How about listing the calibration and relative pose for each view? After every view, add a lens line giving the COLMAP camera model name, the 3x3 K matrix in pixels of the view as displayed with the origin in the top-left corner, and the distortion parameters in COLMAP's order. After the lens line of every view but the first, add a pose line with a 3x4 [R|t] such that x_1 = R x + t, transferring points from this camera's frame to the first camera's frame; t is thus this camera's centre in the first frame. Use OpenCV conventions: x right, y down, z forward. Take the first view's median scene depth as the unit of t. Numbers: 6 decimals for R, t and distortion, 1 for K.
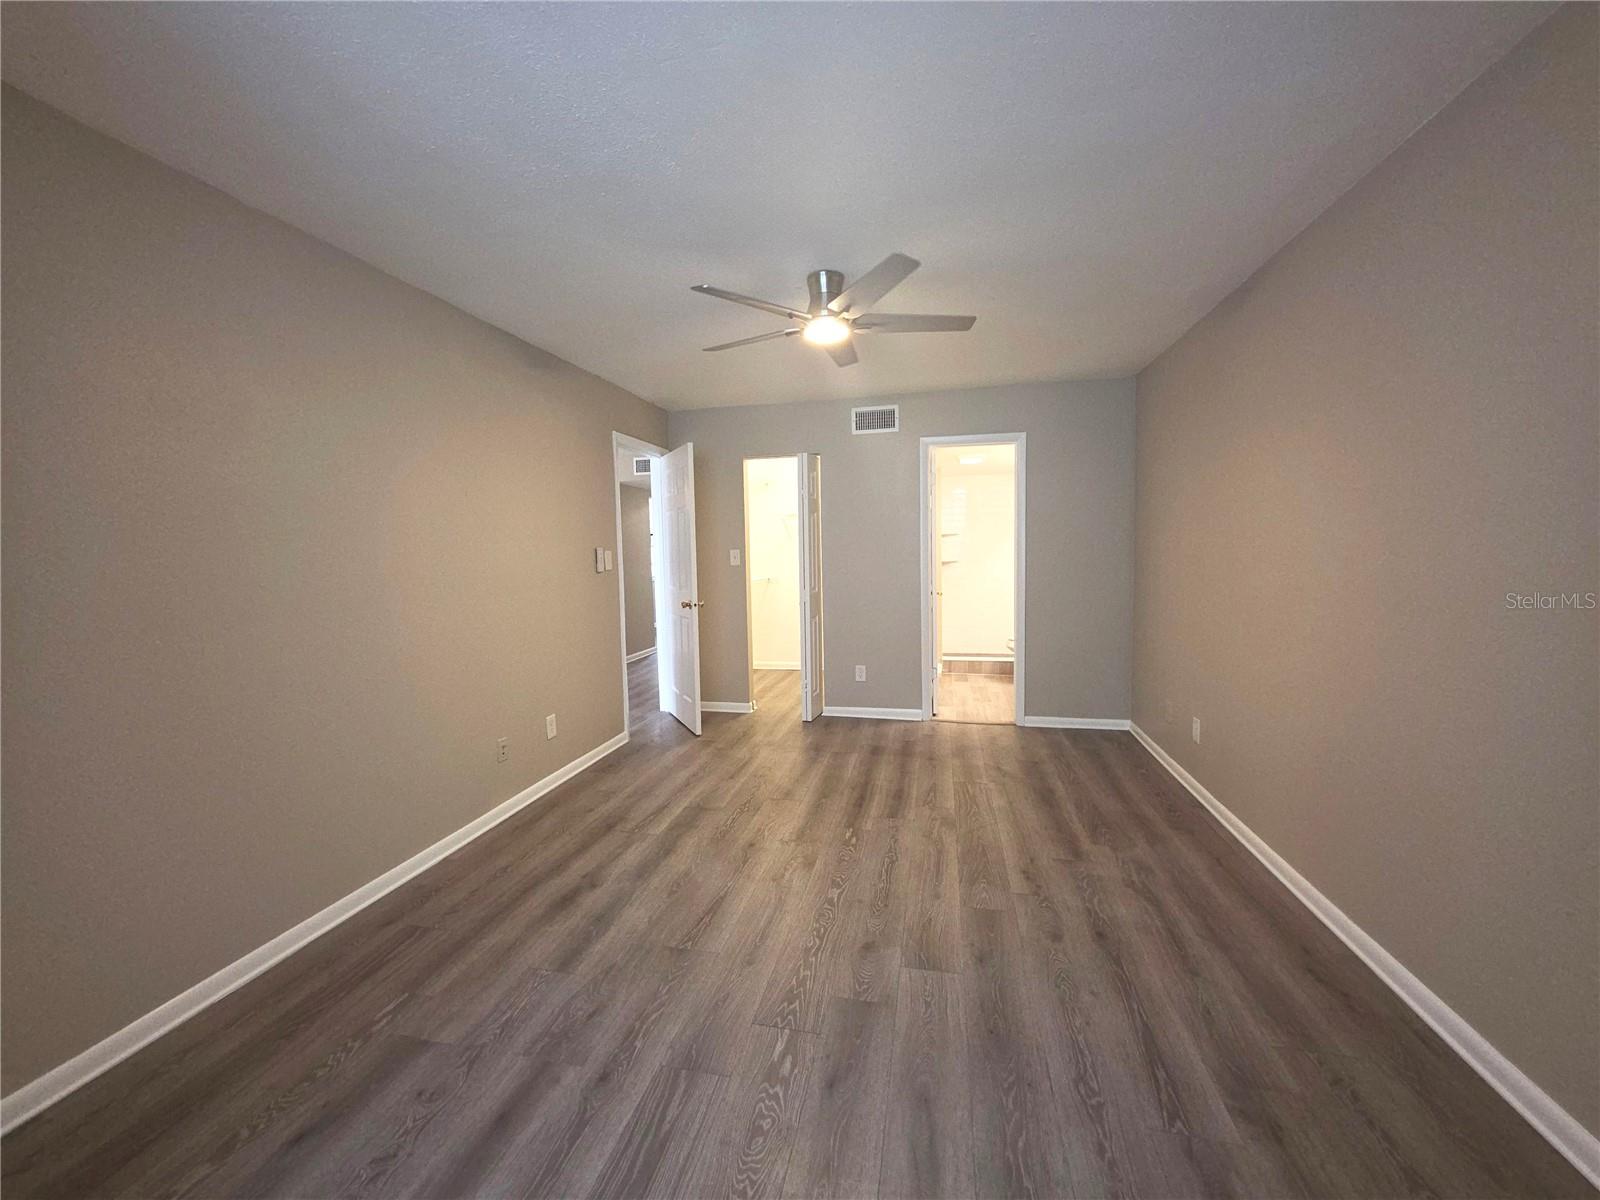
lens RADIAL K [[644.5, 0, 799.9], [0, 644.5, 599.2], [0, 0, 1]] dist [0.001145, 0.000543]
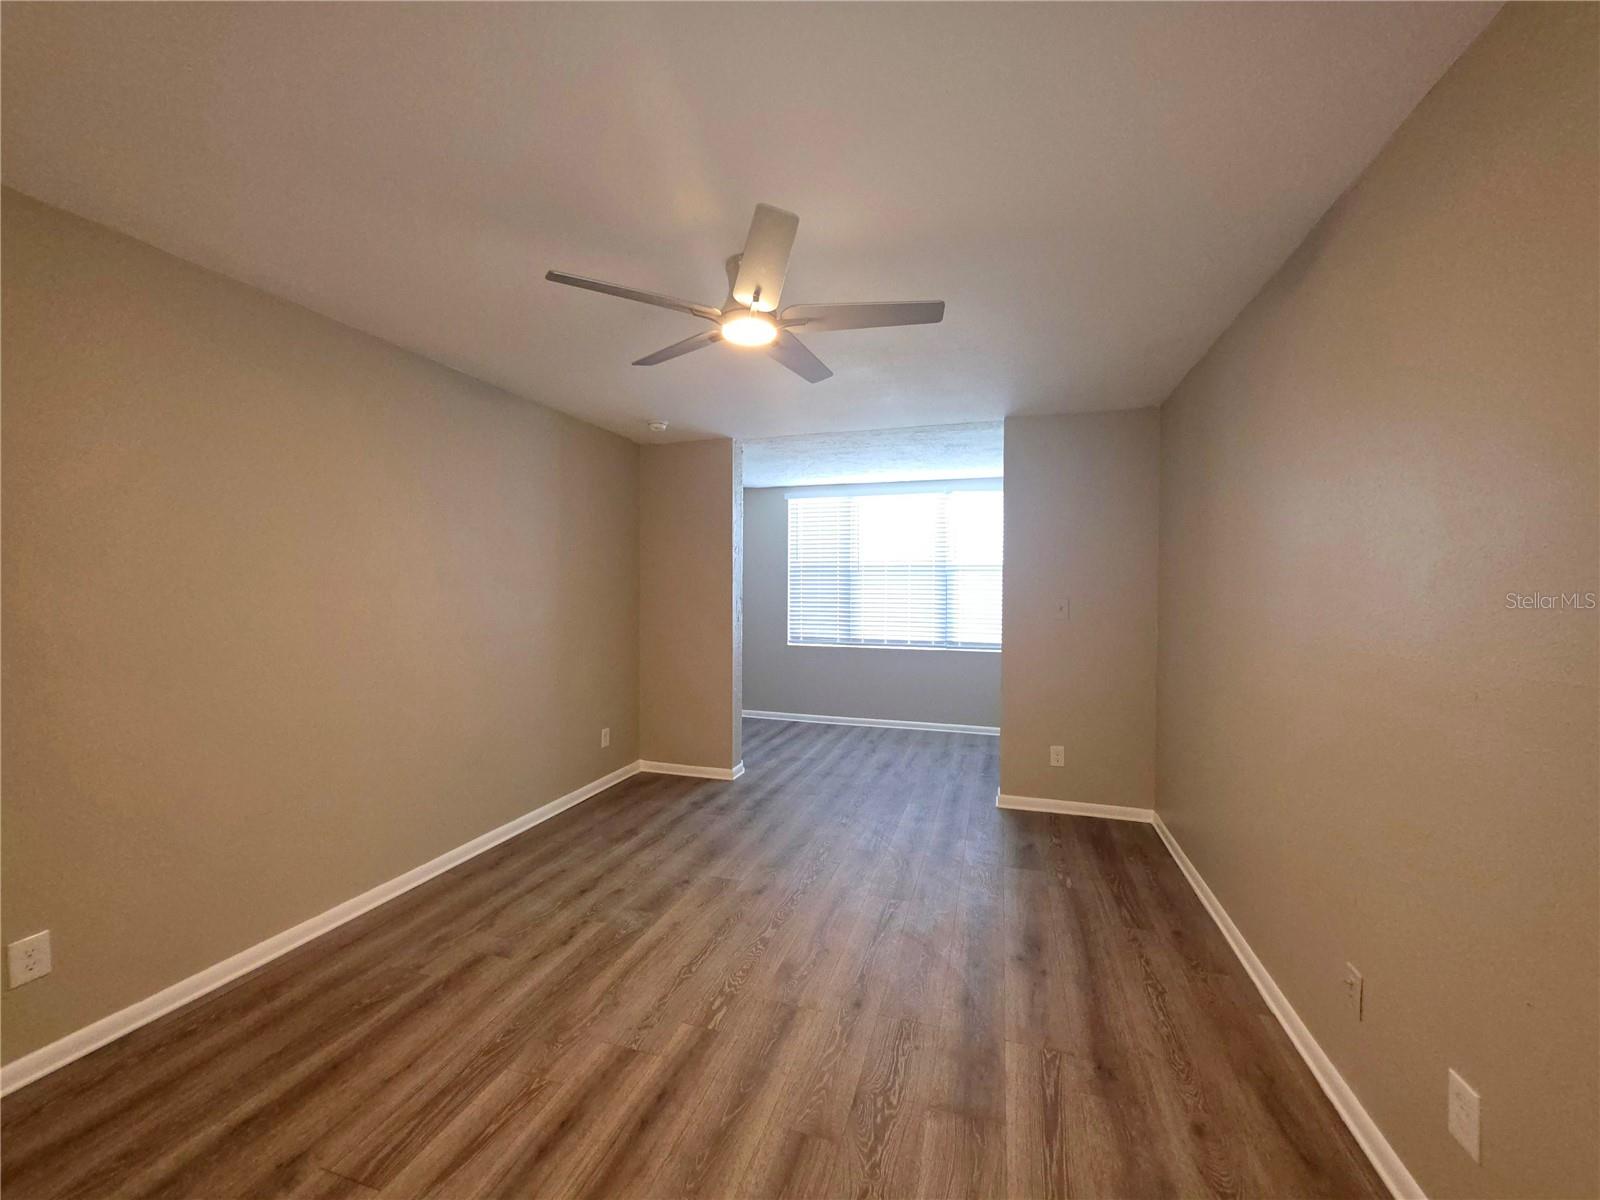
lens RADIAL K [[644.5, 0, 800.2], [0, 644.5, 596.0], [0, 0, 1]] dist [0.001145, 0.000543]
pose [[-0.996053, 0.016069, 0.087293, -0.095230], [0.023567, 0.996055, 0.085548, -0.171158], [-0.085574, 0.087267, -0.992503, 1.972382]]
